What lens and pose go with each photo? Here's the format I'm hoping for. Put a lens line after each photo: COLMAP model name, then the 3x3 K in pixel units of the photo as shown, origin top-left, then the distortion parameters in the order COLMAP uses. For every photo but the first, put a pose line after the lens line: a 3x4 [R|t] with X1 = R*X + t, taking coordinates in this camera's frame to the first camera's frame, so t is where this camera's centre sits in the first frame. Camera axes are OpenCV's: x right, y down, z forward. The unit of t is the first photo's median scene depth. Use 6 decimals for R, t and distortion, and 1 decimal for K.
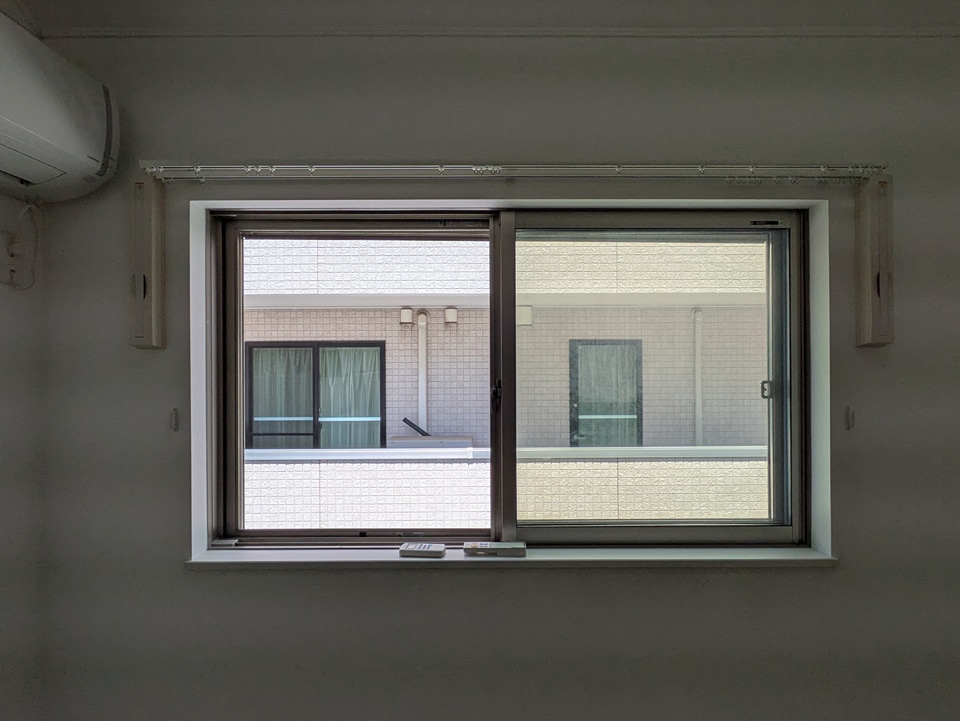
lens RADIAL K [[509.3, 0, 483.0], [0, 509.3, 356.1], [0, 0, 1]] dist [-0.006805, -0.000637]
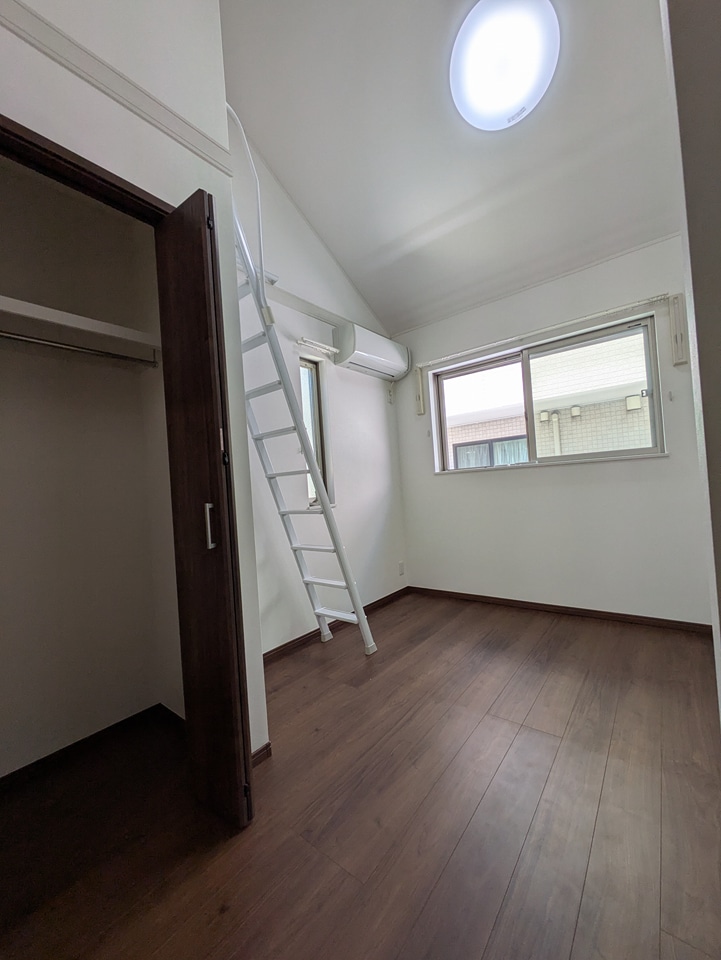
lens RADIAL K [[385.6, 0, 361.4], [0, 385.6, 482.9], [0, 0, 1]] dist [0.001534, 0.000090]
pose [[0.772299, -0.056084, -0.632779, 0.631013], [0.065362, 0.997824, -0.008665, 0.401245], [0.631888, -0.034668, 0.774284, -1.226522]]
